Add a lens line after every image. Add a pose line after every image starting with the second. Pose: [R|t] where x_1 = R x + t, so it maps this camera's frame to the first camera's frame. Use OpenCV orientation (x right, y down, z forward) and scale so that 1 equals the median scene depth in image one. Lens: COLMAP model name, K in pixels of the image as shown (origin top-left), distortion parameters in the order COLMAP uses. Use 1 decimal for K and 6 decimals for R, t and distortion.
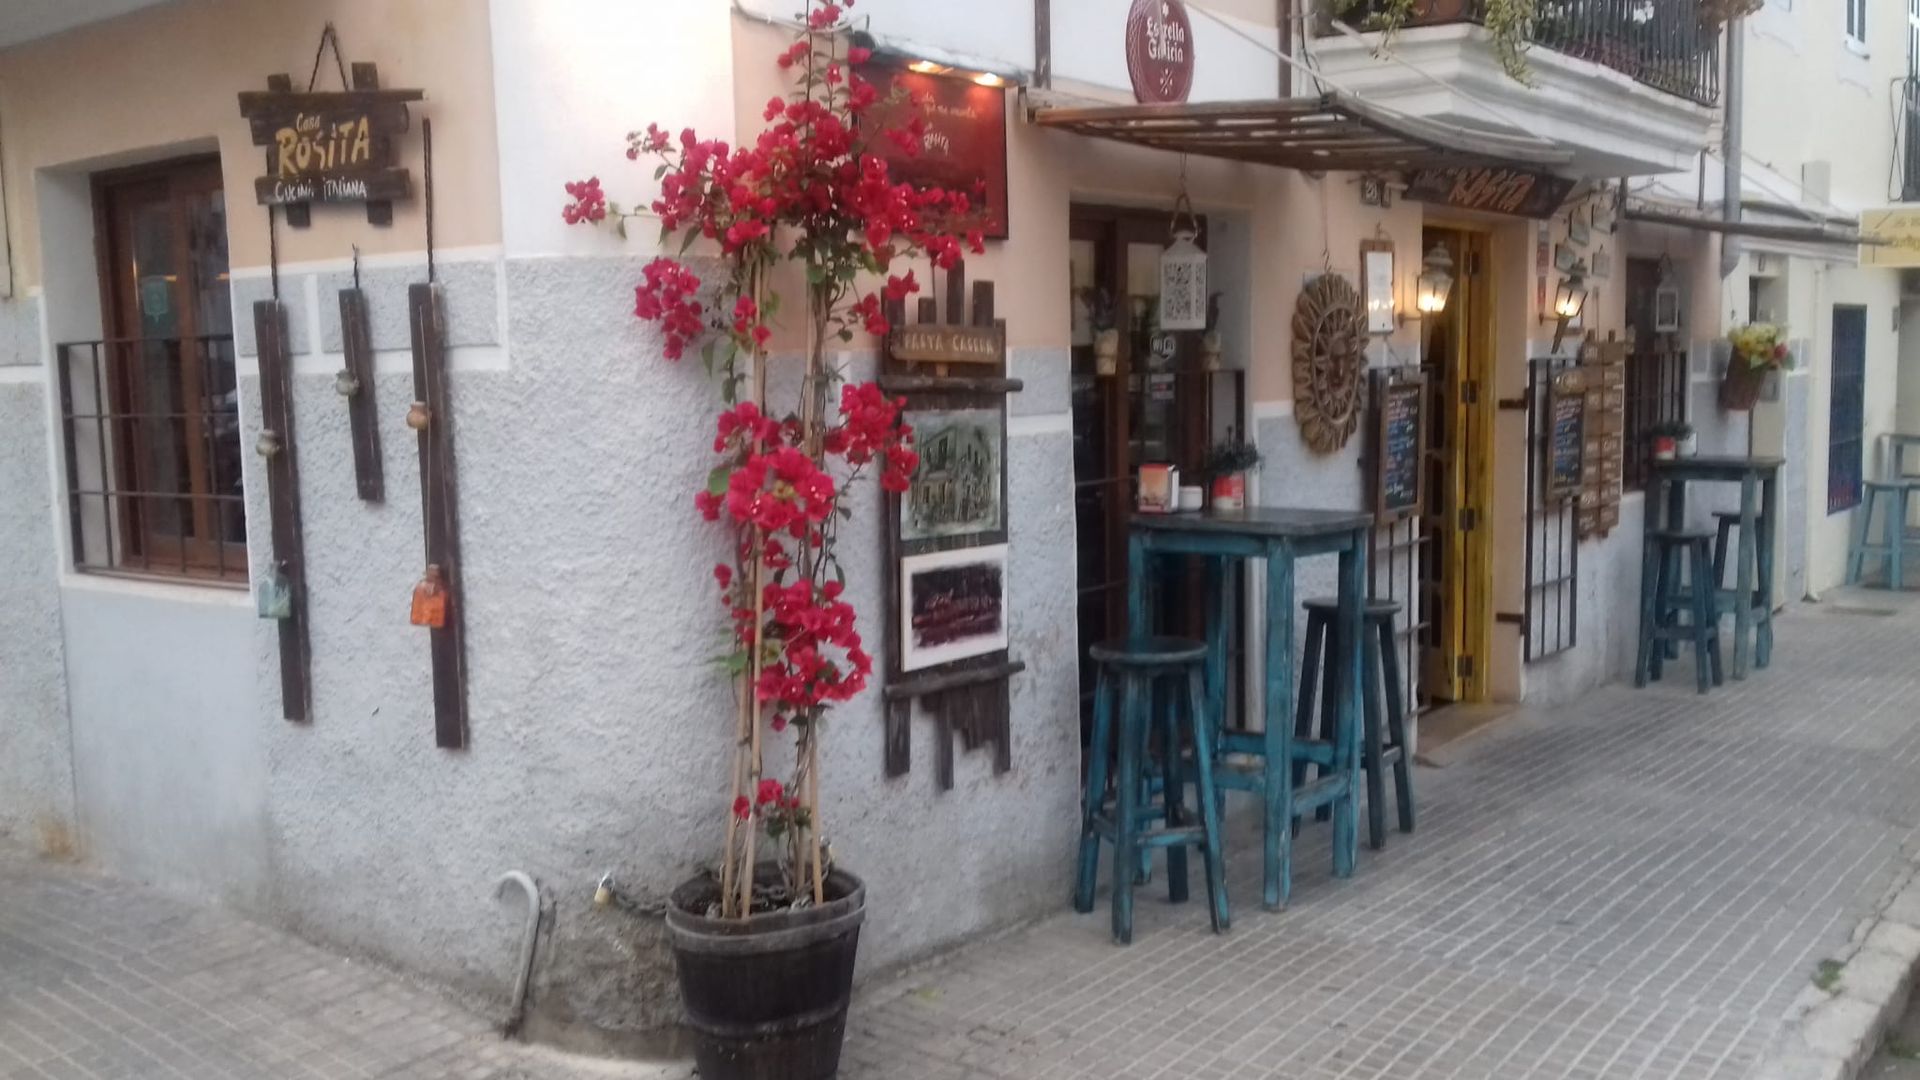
lens RADIAL K [[1765.9, 0, 960.1], [0, 1765.9, 548.2], [0, 0, 1]] dist [0.023450, 0.000000]
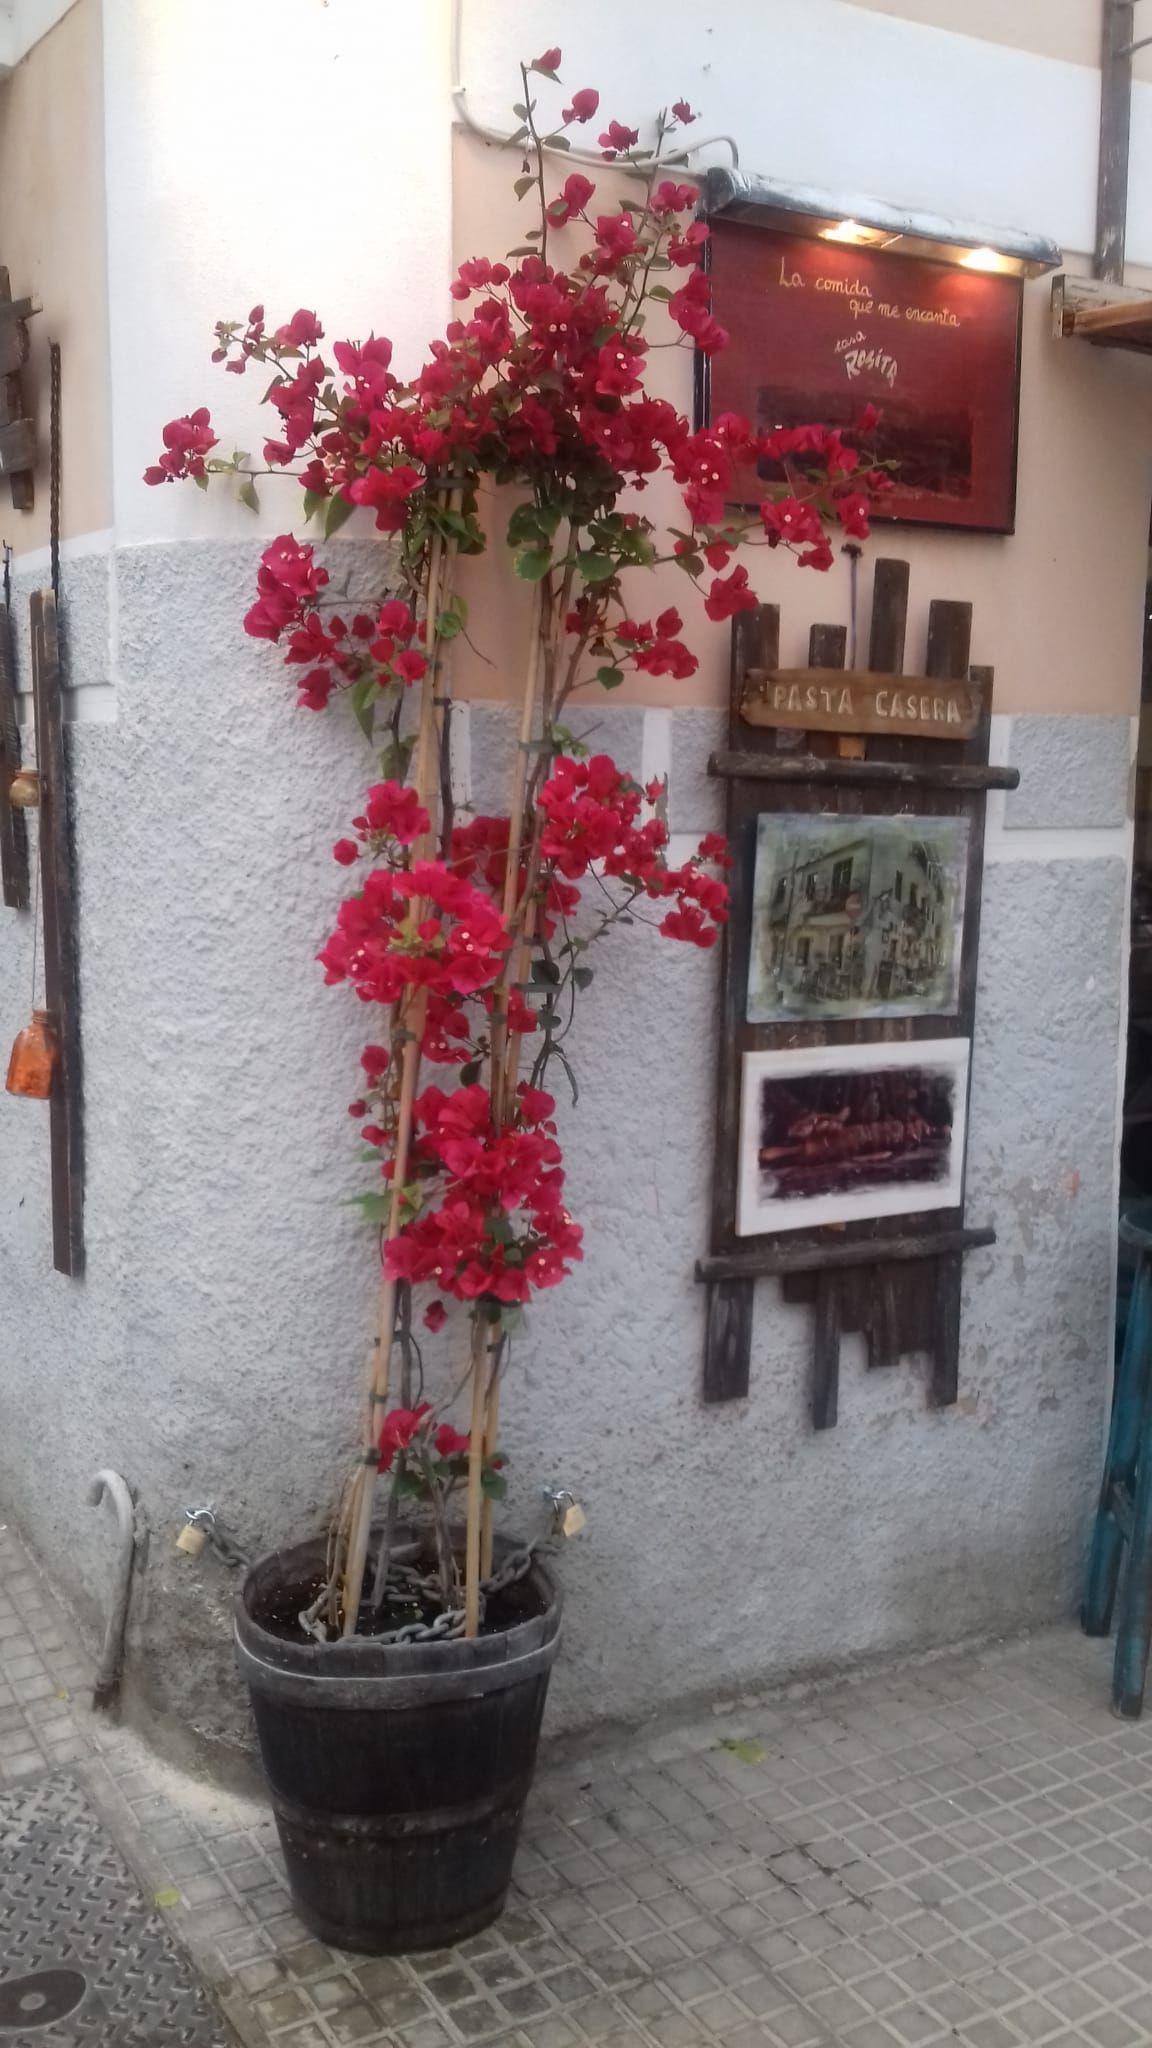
lens RADIAL K [[1883.6, 0, 573.1], [0, 1883.6, 1012.7], [0, 0, 1]] dist [0.023450, 0.000000]
pose [[0.925814, 0.080467, -0.369314, 0.154791], [-0.070182, 0.996682, 0.041223, -0.031595], [0.371405, -0.012246, 0.928390, 0.382698]]
